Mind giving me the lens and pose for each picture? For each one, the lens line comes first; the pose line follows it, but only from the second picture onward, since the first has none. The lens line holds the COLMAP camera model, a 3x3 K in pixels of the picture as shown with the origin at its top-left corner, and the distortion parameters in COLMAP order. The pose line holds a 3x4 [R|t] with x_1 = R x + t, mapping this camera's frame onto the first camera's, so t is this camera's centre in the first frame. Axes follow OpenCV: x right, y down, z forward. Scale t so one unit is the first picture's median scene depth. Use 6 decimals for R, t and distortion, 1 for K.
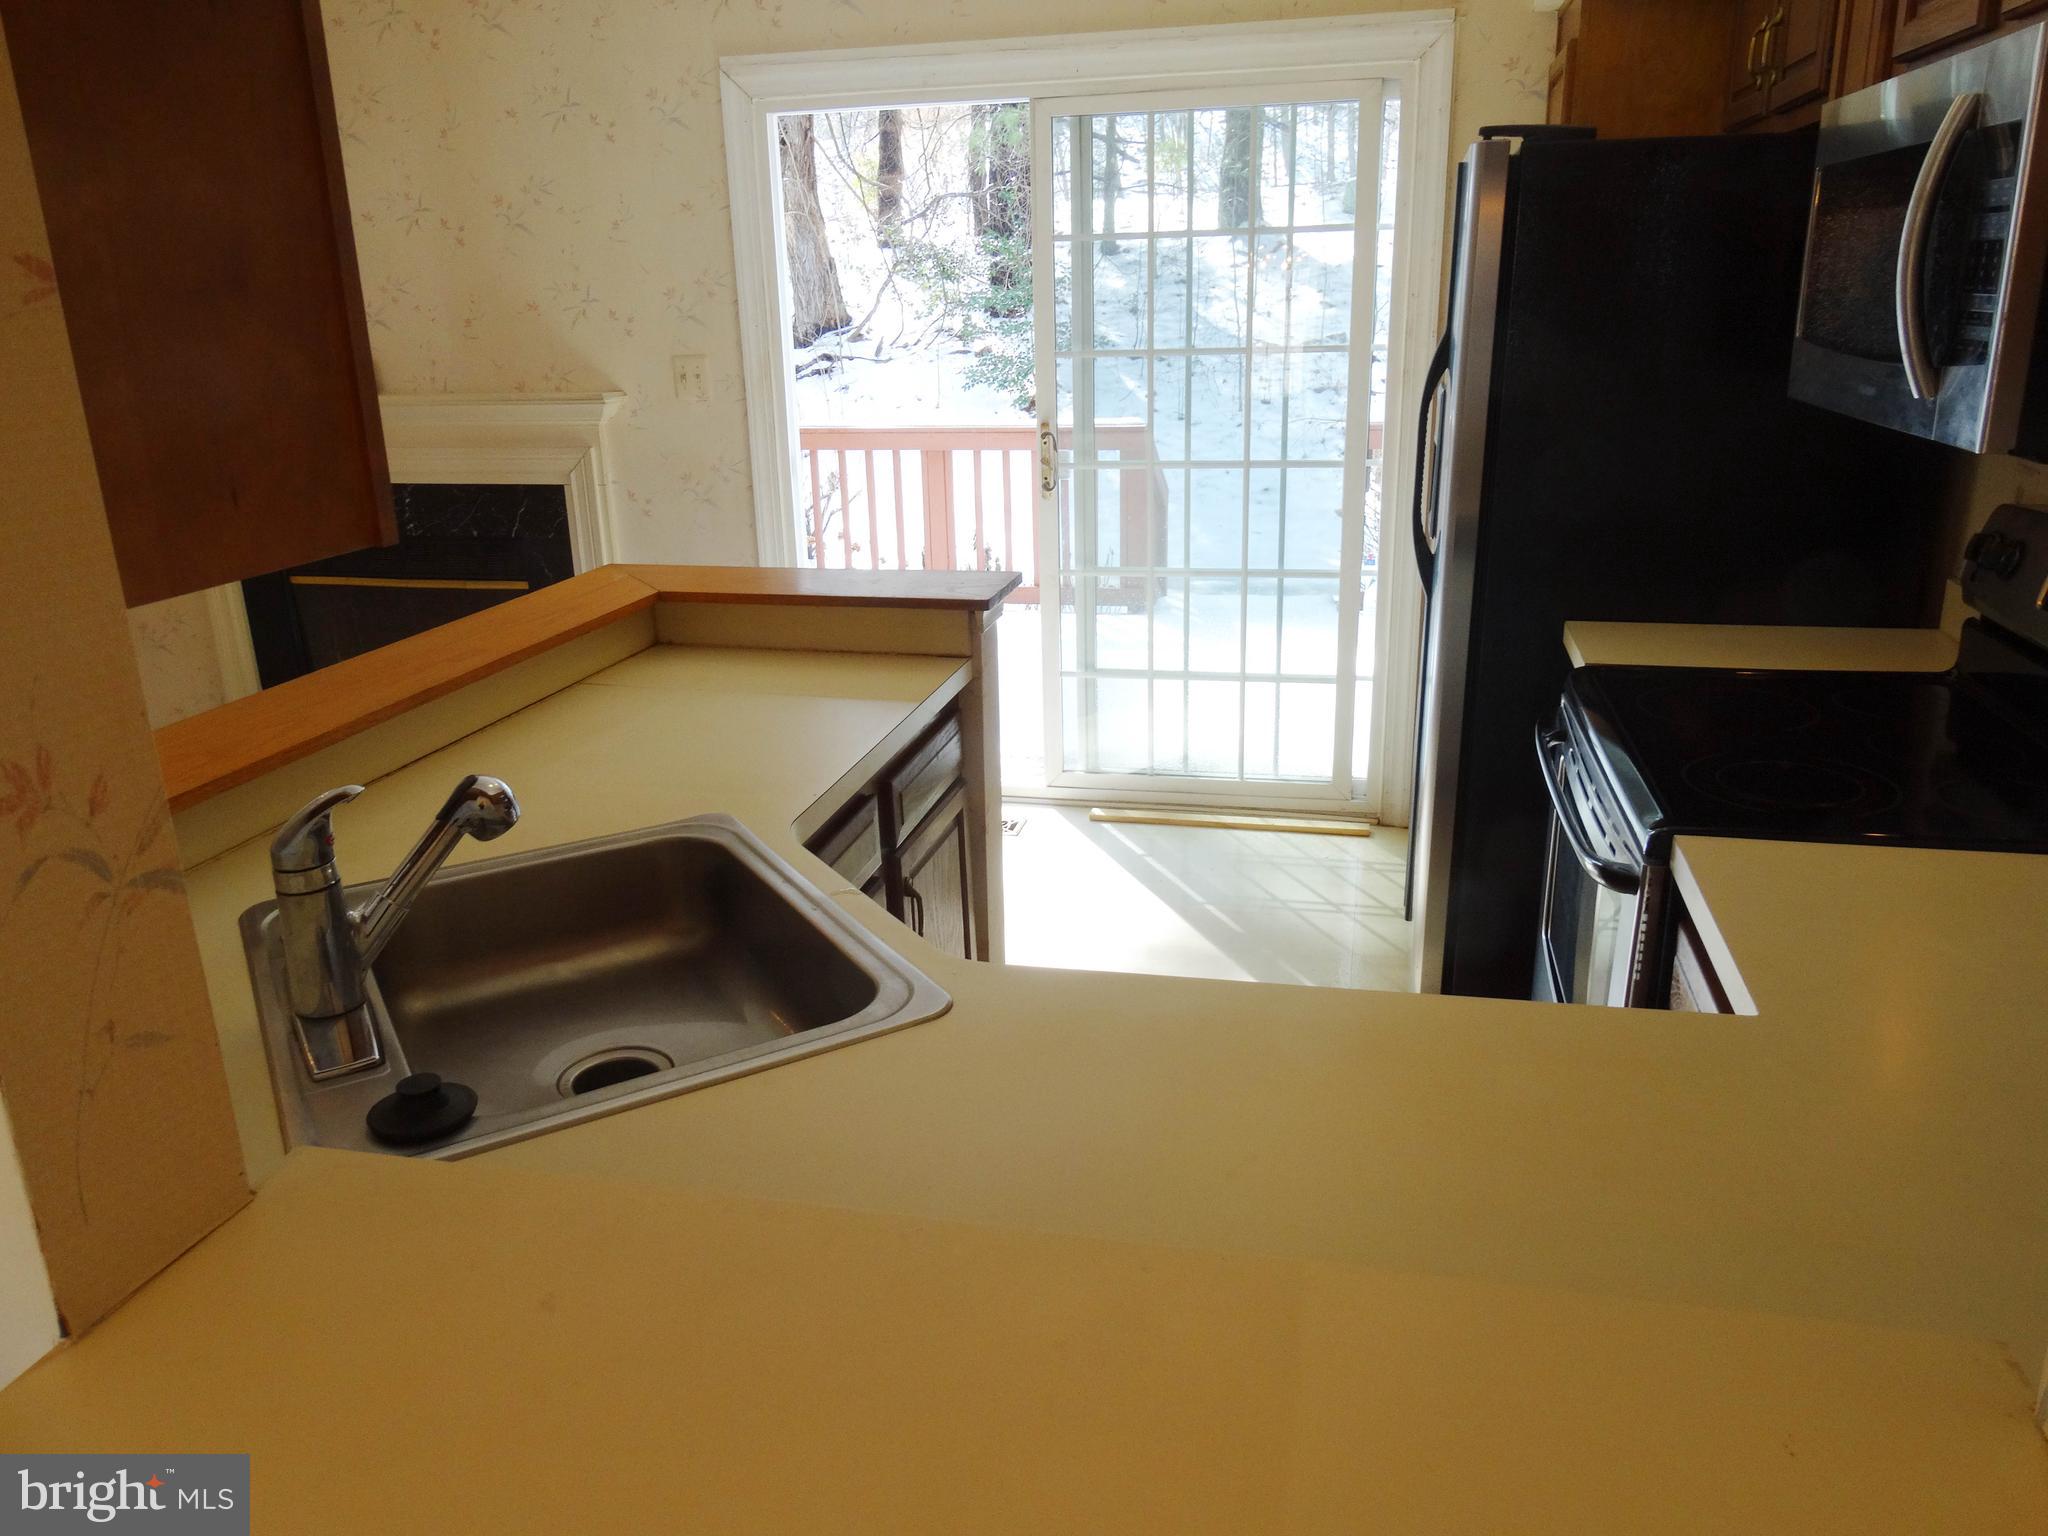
lens RADIAL K [[1454.8, 0, 1024.0], [0, 1454.8, 768.0], [0, 0, 1]] dist [0.007029, -0.002992]
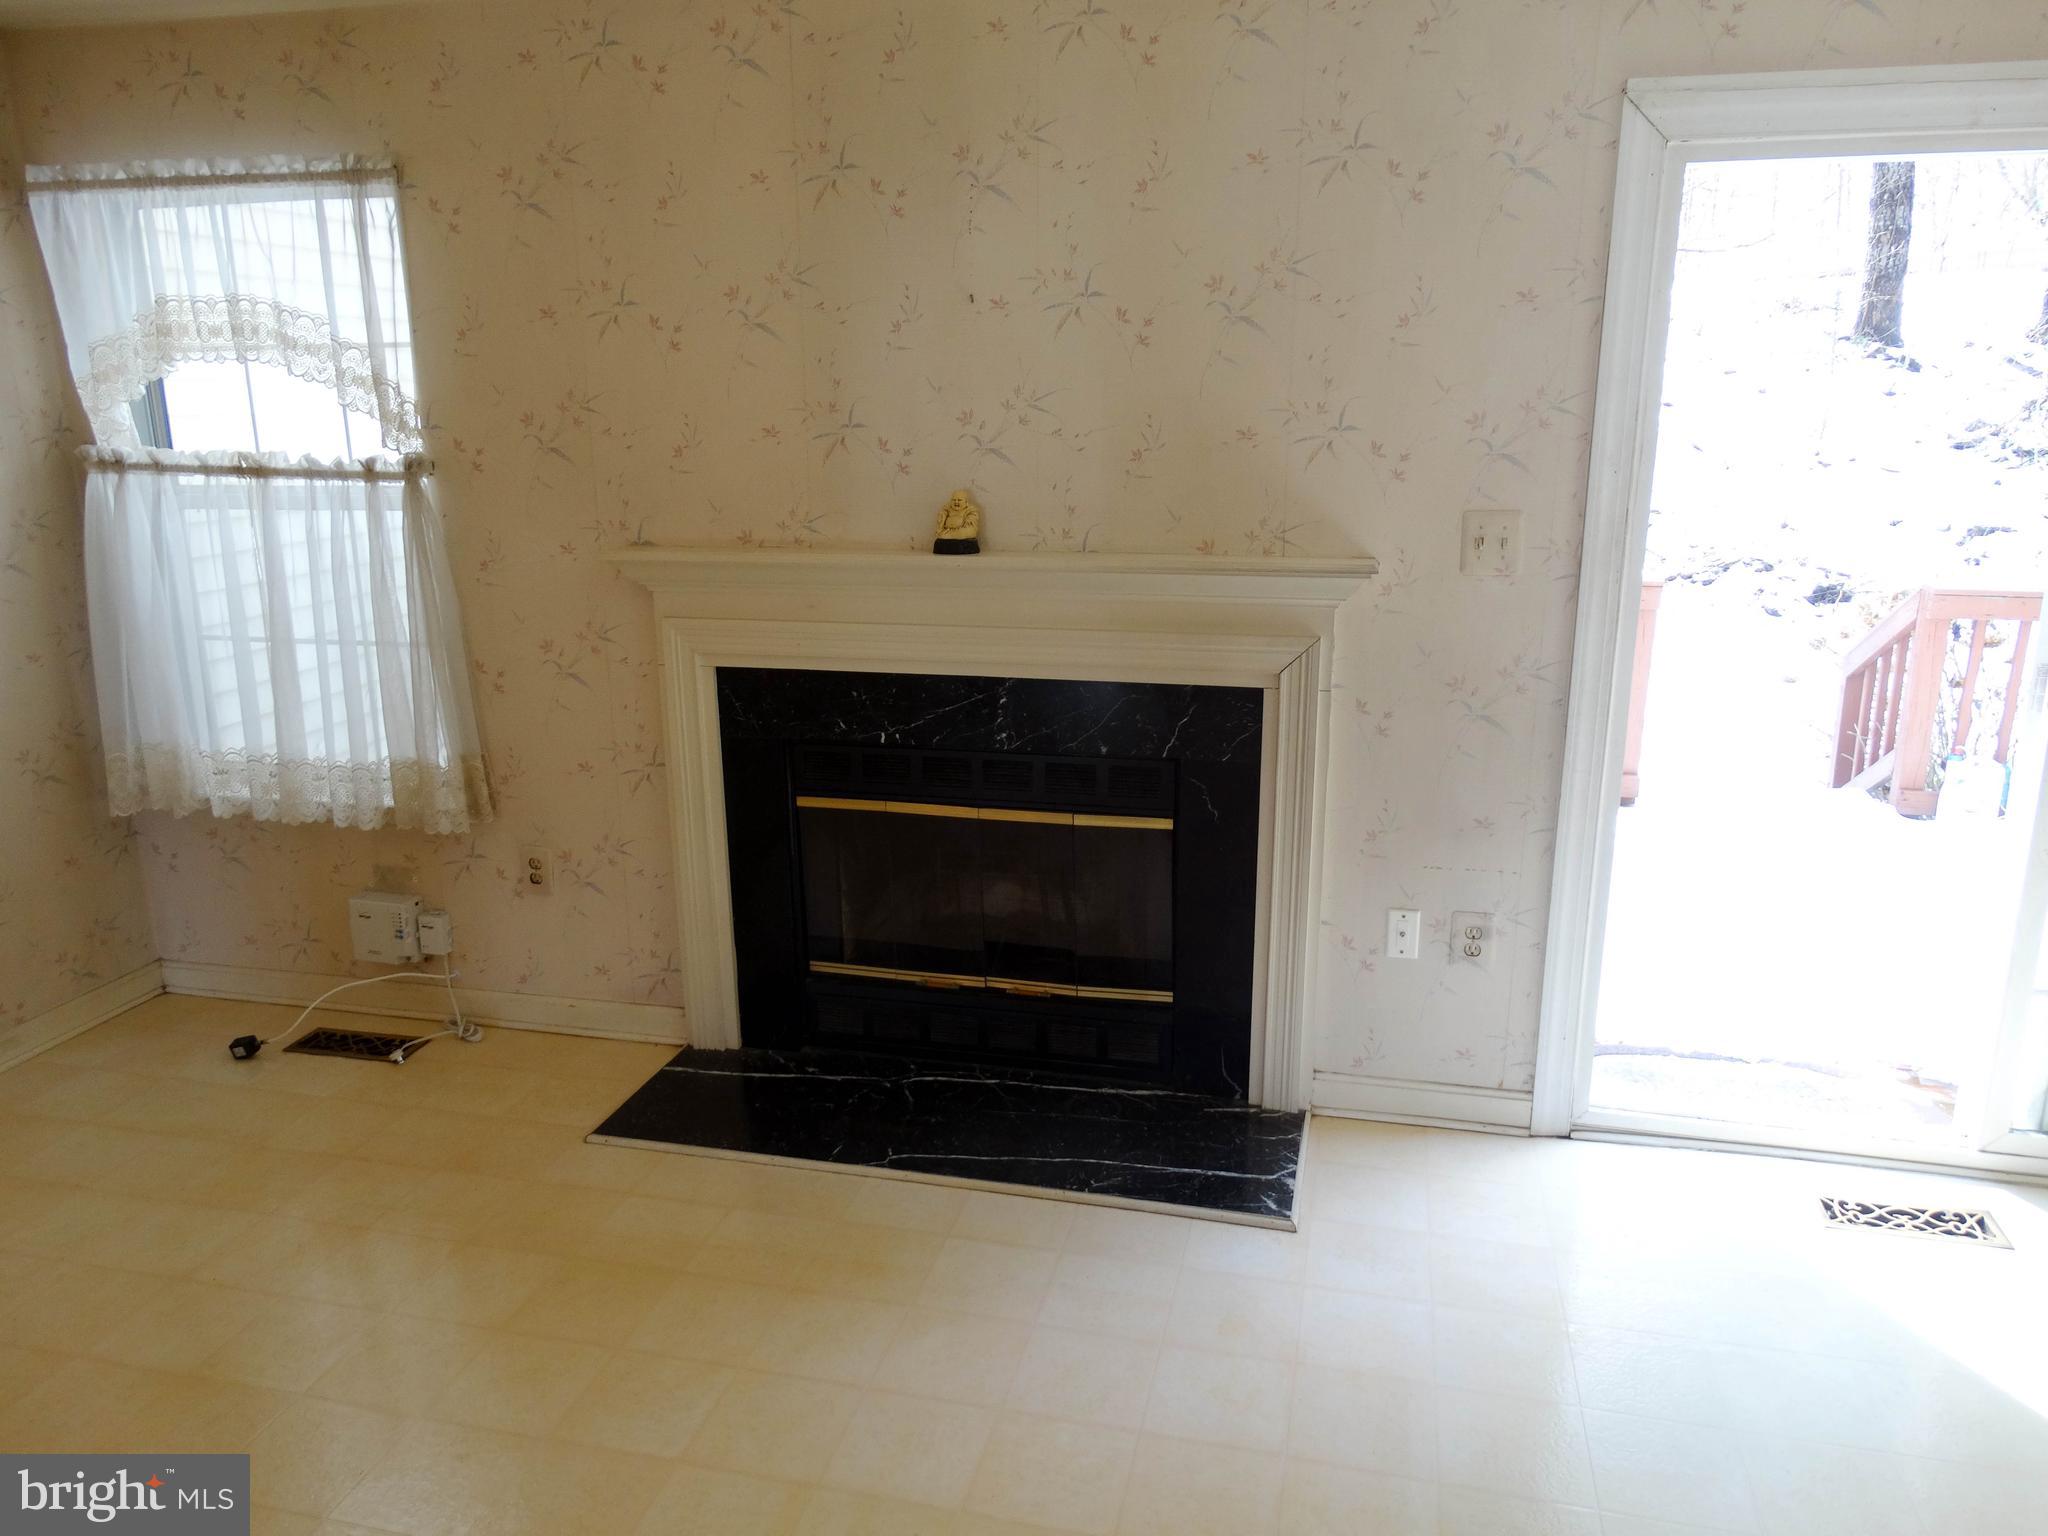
lens RADIAL K [[1463.7, 0, 1004.1], [0, 1463.7, 770.2], [0, 0, 1]] dist [-0.003228, -0.003790]
pose [[0.999840, 0.017649, -0.002875, -0.450434], [-0.017768, 0.998672, -0.048365, -0.124468], [0.002018, 0.048408, 0.998826, 0.320957]]
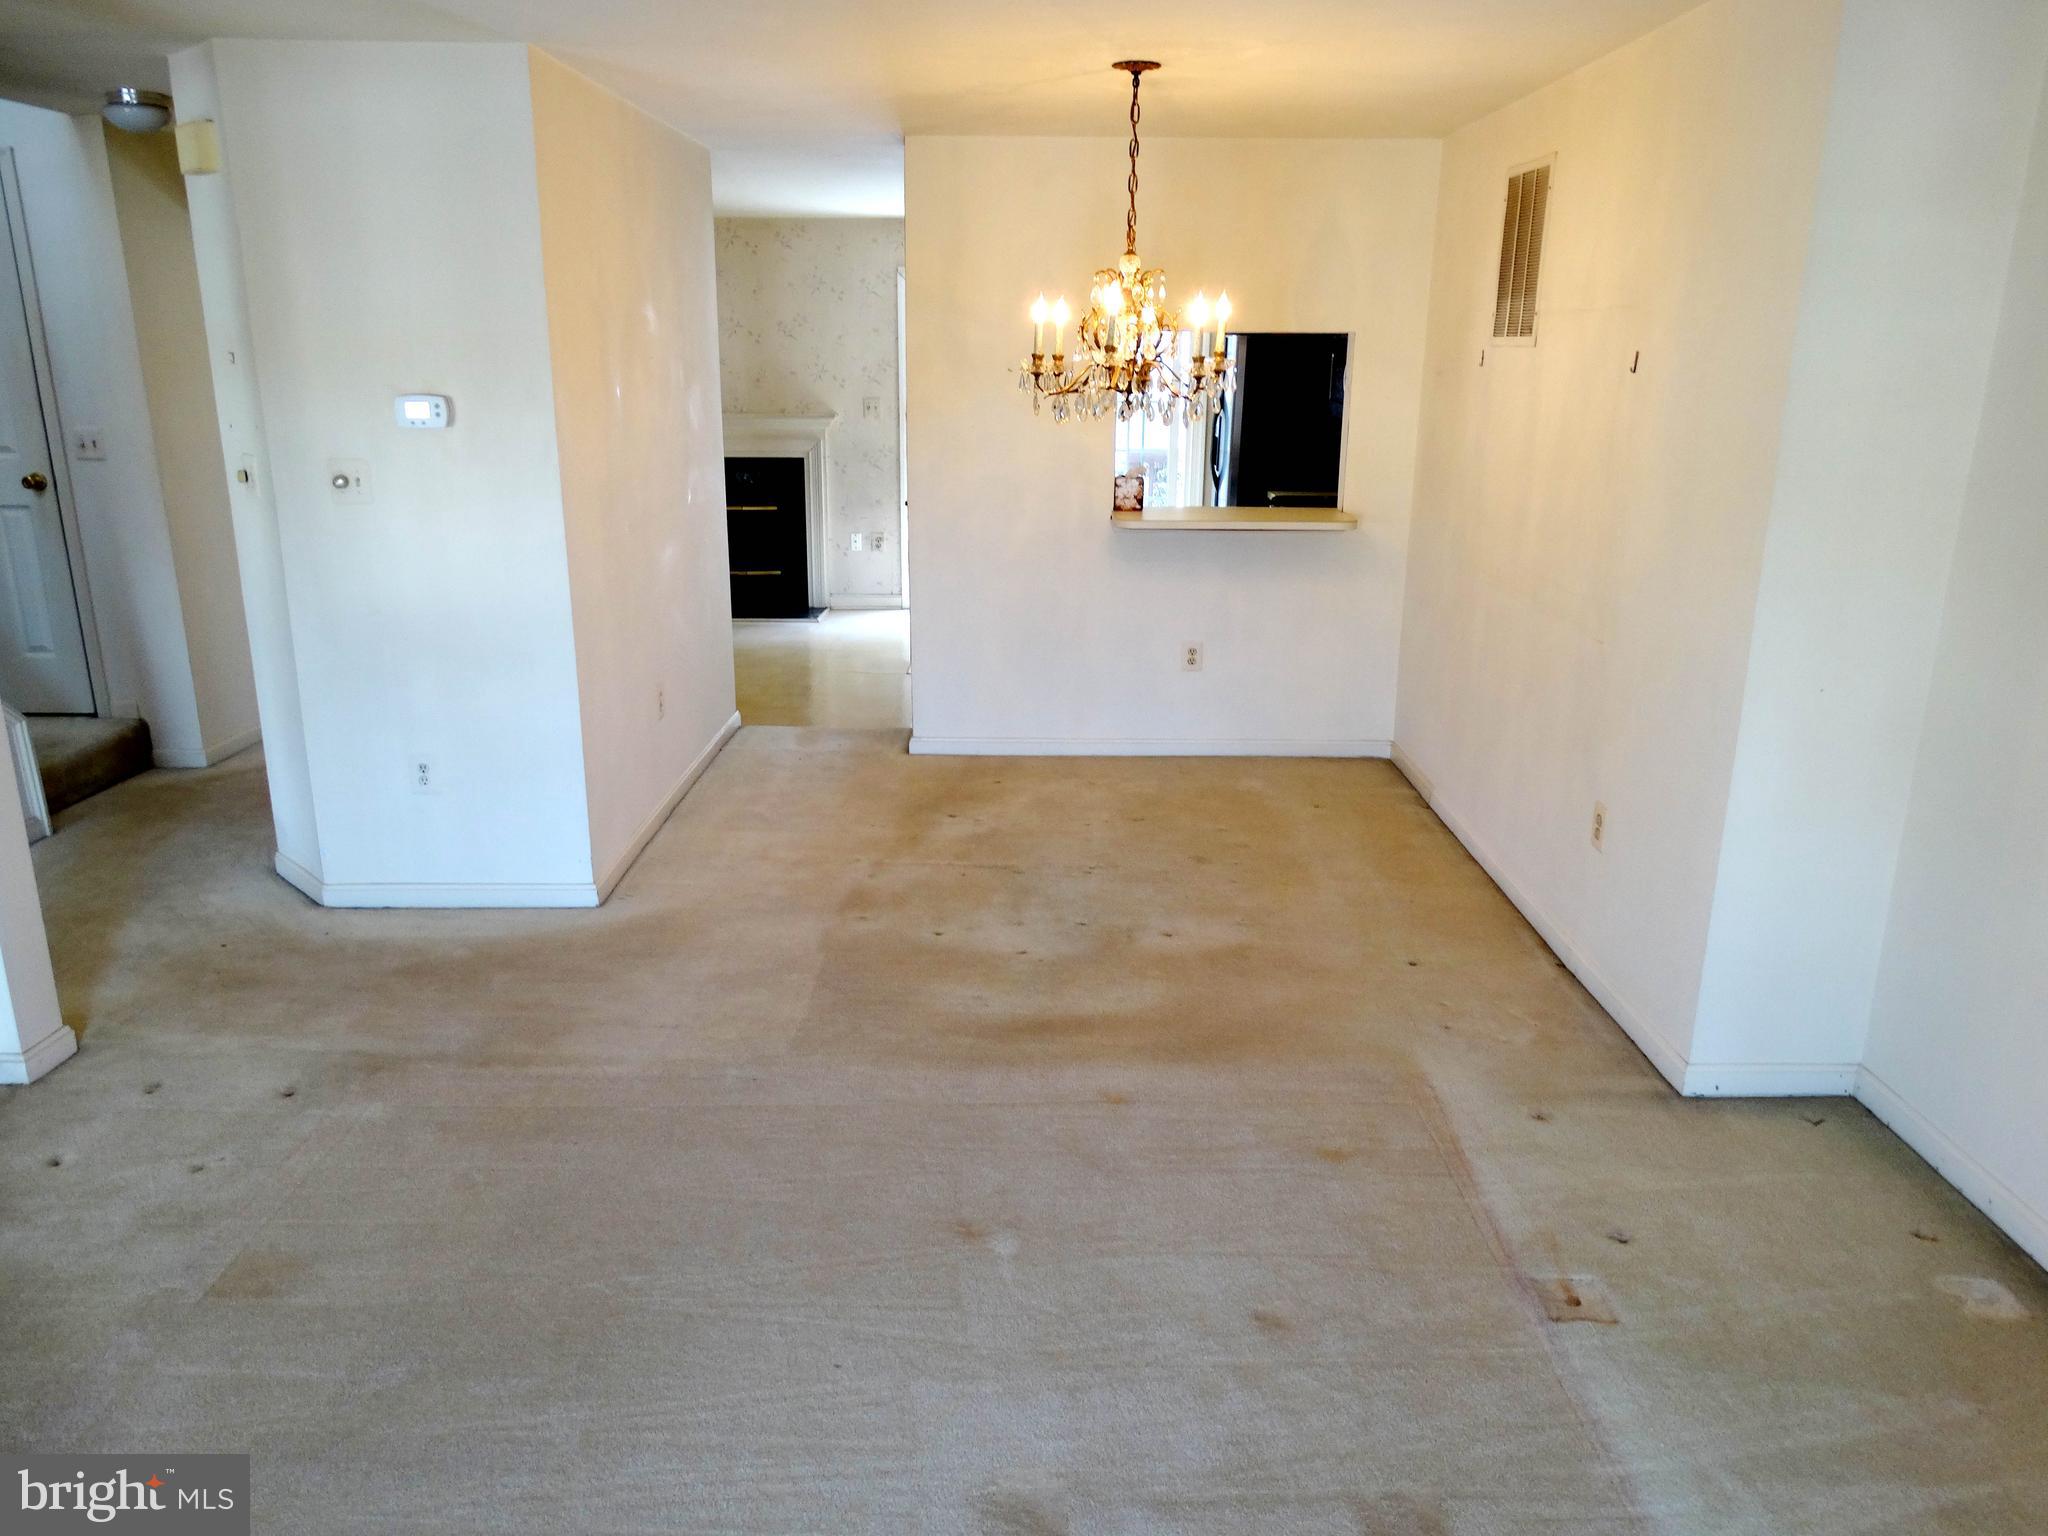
lens RADIAL K [[1463.7, 0, 1004.1], [0, 1463.7, 770.2], [0, 0, 1]] dist [-0.003228, -0.003790]
pose [[0.968897, -0.038108, 0.244512, -0.586436], [0.045859, 0.998607, -0.026080, 0.330604], [-0.243178, 0.036482, 0.969295, -1.119473]]
